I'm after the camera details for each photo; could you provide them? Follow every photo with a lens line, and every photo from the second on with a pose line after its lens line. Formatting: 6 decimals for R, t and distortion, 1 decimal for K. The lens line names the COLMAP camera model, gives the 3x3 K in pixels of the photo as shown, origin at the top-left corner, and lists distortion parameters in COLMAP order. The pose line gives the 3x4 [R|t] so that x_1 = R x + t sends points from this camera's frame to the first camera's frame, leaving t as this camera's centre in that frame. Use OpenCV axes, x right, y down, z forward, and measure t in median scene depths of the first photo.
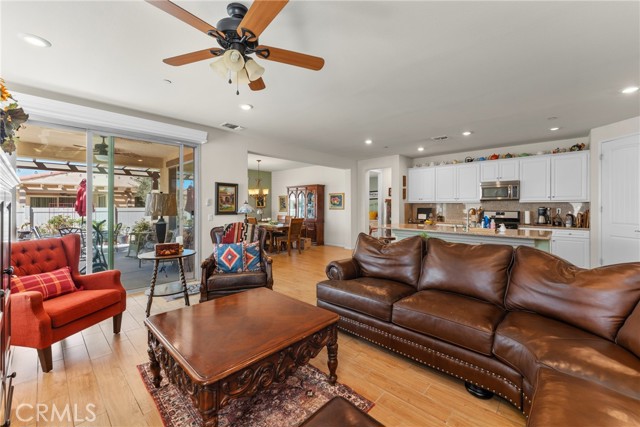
lens RADIAL K [[257.0, 0, 322.7], [0, 257.0, 208.0], [0, 0, 1]] dist [-0.007254, 0.000187]
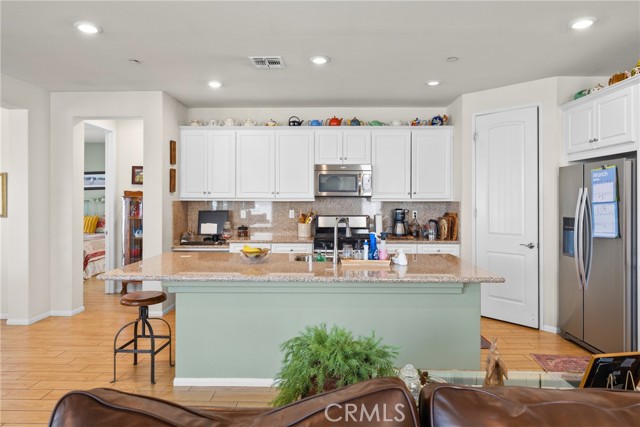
lens RADIAL K [[380.9, 0, 310.2], [0, 380.9, 197.3], [0, 0, 1]] dist [-0.006058, 0.004383]
pose [[0.749374, 0.005189, 0.662127, 0.065026], [0.003119, 0.999931, -0.011366, -0.020441], [-0.662140, 0.010582, 0.749306, 0.402157]]
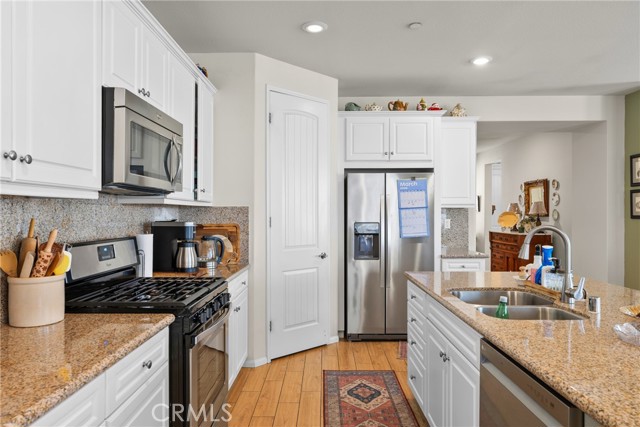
lens RADIAL K [[425.4, 0, 319.5], [0, 425.4, 215.3], [0, 0, 1]] dist [-0.000127, 0.000524]
pose [[-0.674207, -0.004712, 0.738528, 0.305221], [0.004122, 0.999940, 0.010142, -0.013271], [-0.738531, 0.009882, -0.674147, 1.120160]]
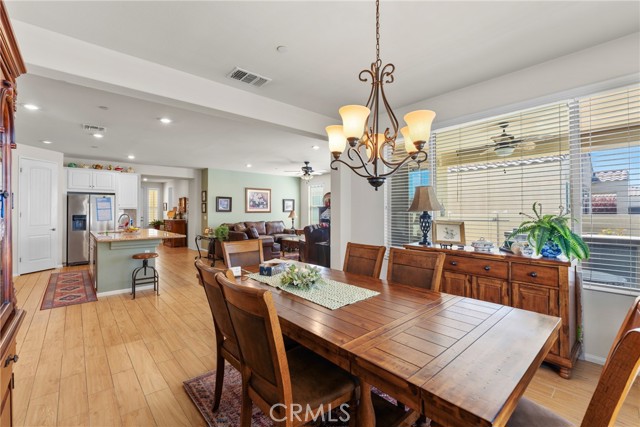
lens RADIAL K [[272.5, 0, 321.9], [0, 272.5, 207.8], [0, 0, 1]] dist [-0.000399, -0.002028]
pose [[-0.996568, 0.003343, 0.082714, -0.278681], [0.002780, 0.999972, -0.006921, -0.012007], [-0.082735, -0.006667, -0.996549, 1.584787]]
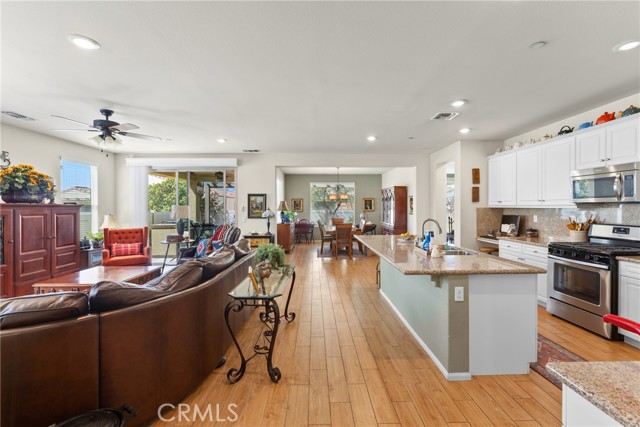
lens RADIAL K [[272.5, 0, 319.5], [0, 272.5, 208.2], [0, 0, 1]] dist [-0.000399, -0.002028]
pose [[0.693963, 0.001065, -0.720009, 0.669993], [-0.002542, 0.999996, -0.000971, -0.019337], [0.720006, 0.002504, 0.693964, 0.222793]]
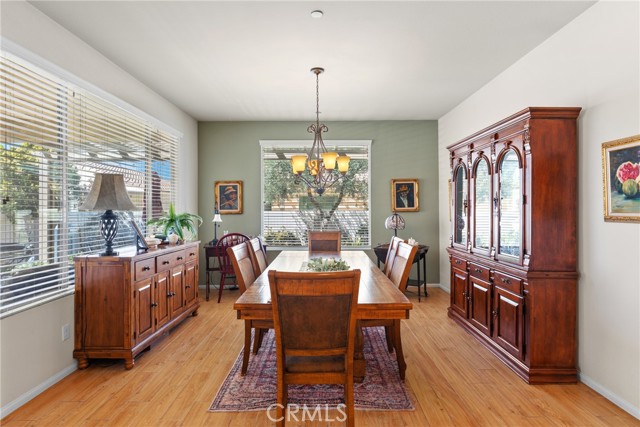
lens RADIAL K [[337.9, 0, 322.8], [0, 337.9, 210.1], [0, 0, 1]] dist [0.002982, 0.000090]
pose [[0.684977, -0.000757, -0.728564, 0.095795], [0.000394, 1.000000, -0.000669, -0.005251], [0.728565, 0.000171, 0.684977, 0.937815]]
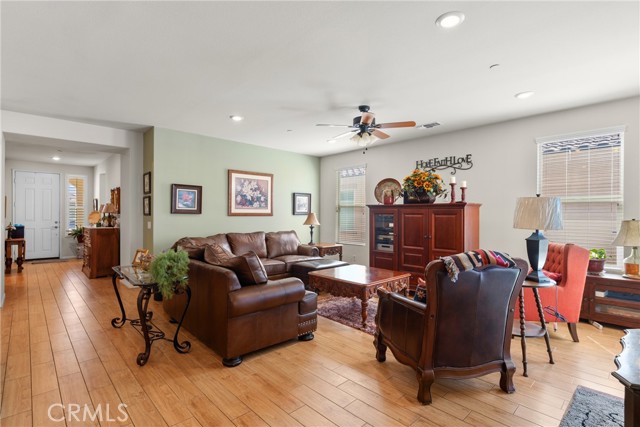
lens RADIAL K [[306.8, 0, 318.2], [0, 306.8, 214.4], [0, 0, 1]] dist [-0.006024, 0.000253]
pose [[-0.998395, -0.003603, 0.056521, -0.039612], [-0.003334, 0.999983, 0.004863, -0.005182], [-0.056538, 0.004667, -0.998390, 0.981846]]
